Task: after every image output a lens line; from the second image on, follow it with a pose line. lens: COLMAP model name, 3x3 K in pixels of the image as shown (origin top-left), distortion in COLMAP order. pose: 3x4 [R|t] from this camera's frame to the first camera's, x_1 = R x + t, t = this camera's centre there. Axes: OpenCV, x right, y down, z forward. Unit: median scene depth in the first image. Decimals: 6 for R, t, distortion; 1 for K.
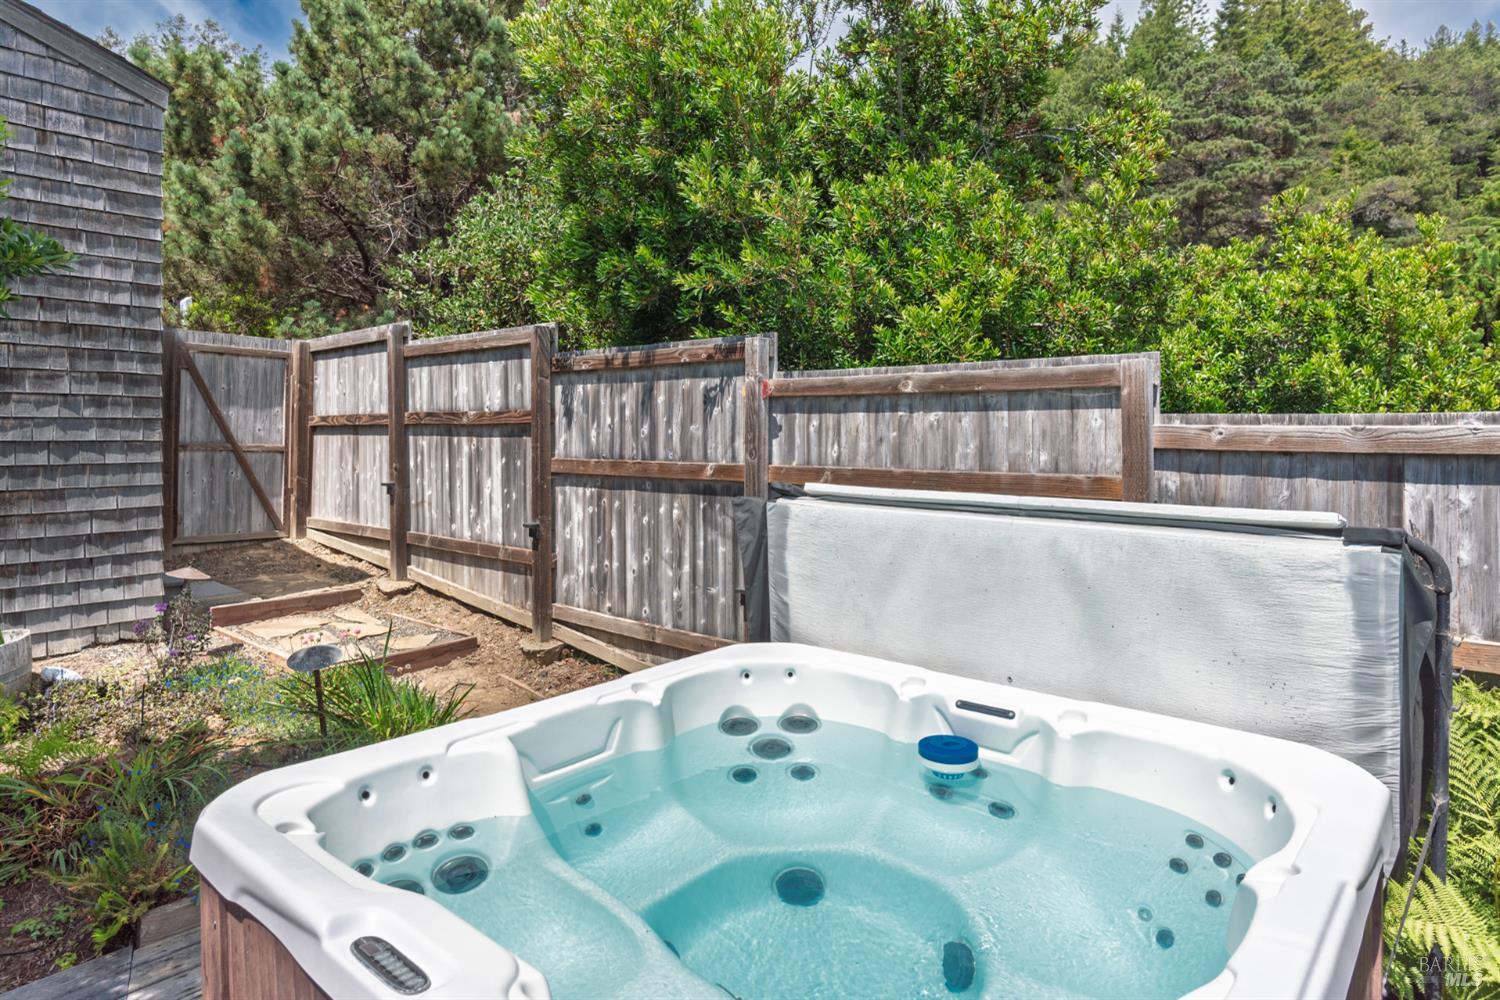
lens RADIAL K [[903.5, 0, 761.5], [0, 903.5, 430.5], [0, 0, 1]] dist [-0.003514, 0.004683]
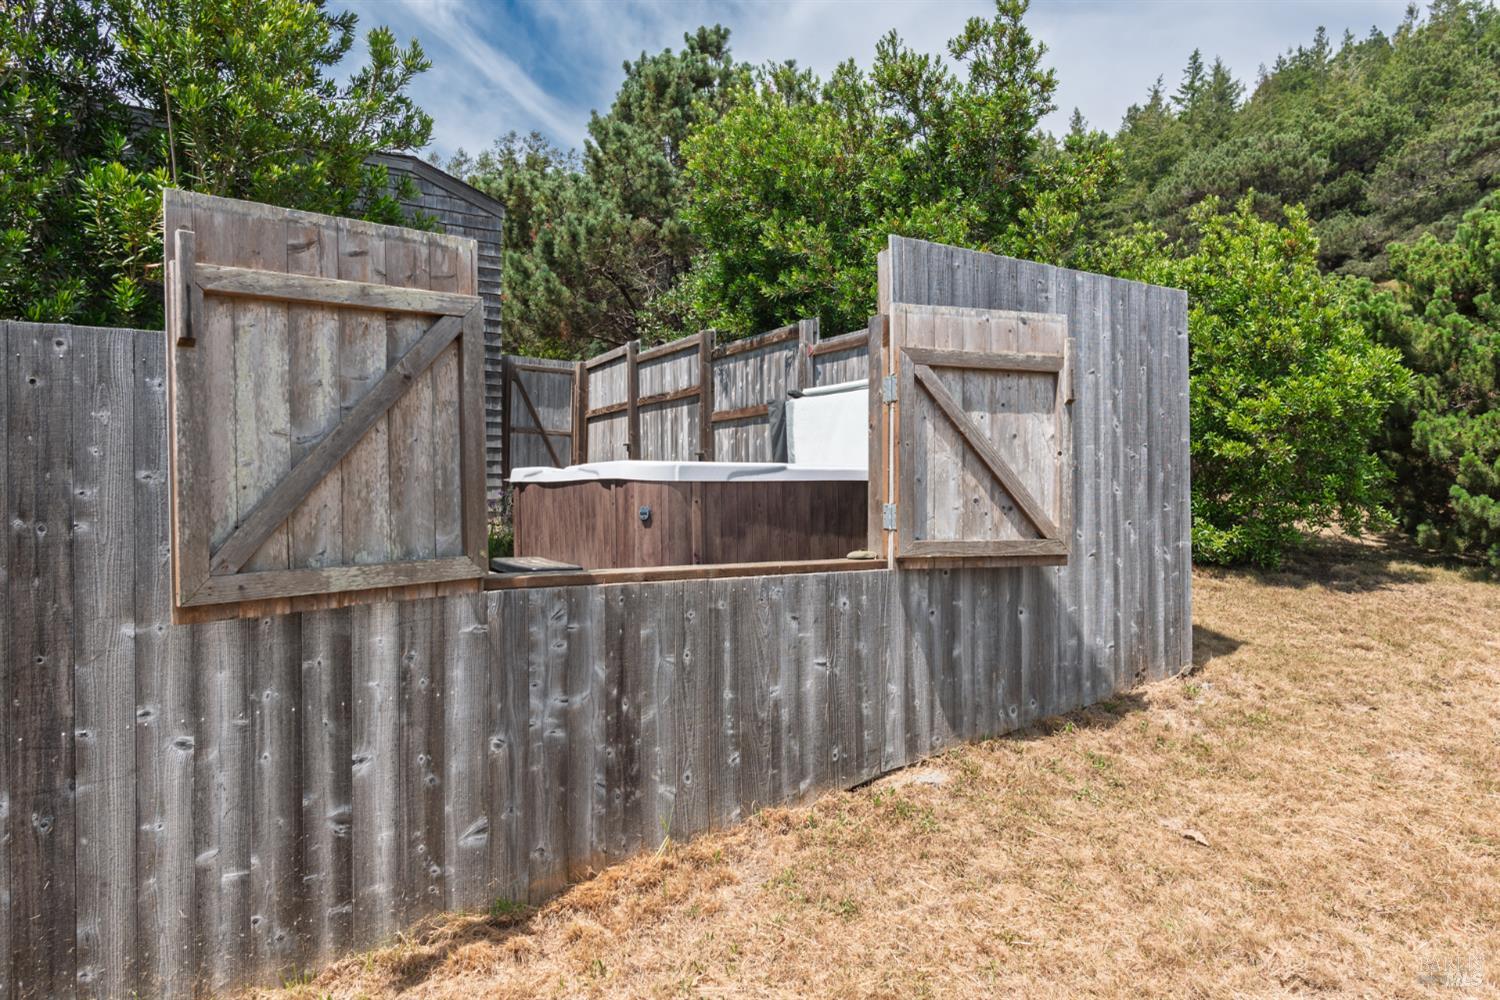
lens RADIAL K [[903.5, 0, 750.9], [0, 903.5, 500.0], [0, 0, 1]] dist [-0.003514, 0.004683]
pose [[0.950423, -0.000389, -0.310960, 0.234384], [0.003731, 0.999941, 0.010153, 0.119612], [0.310938, -0.010810, 0.950369, -0.356064]]
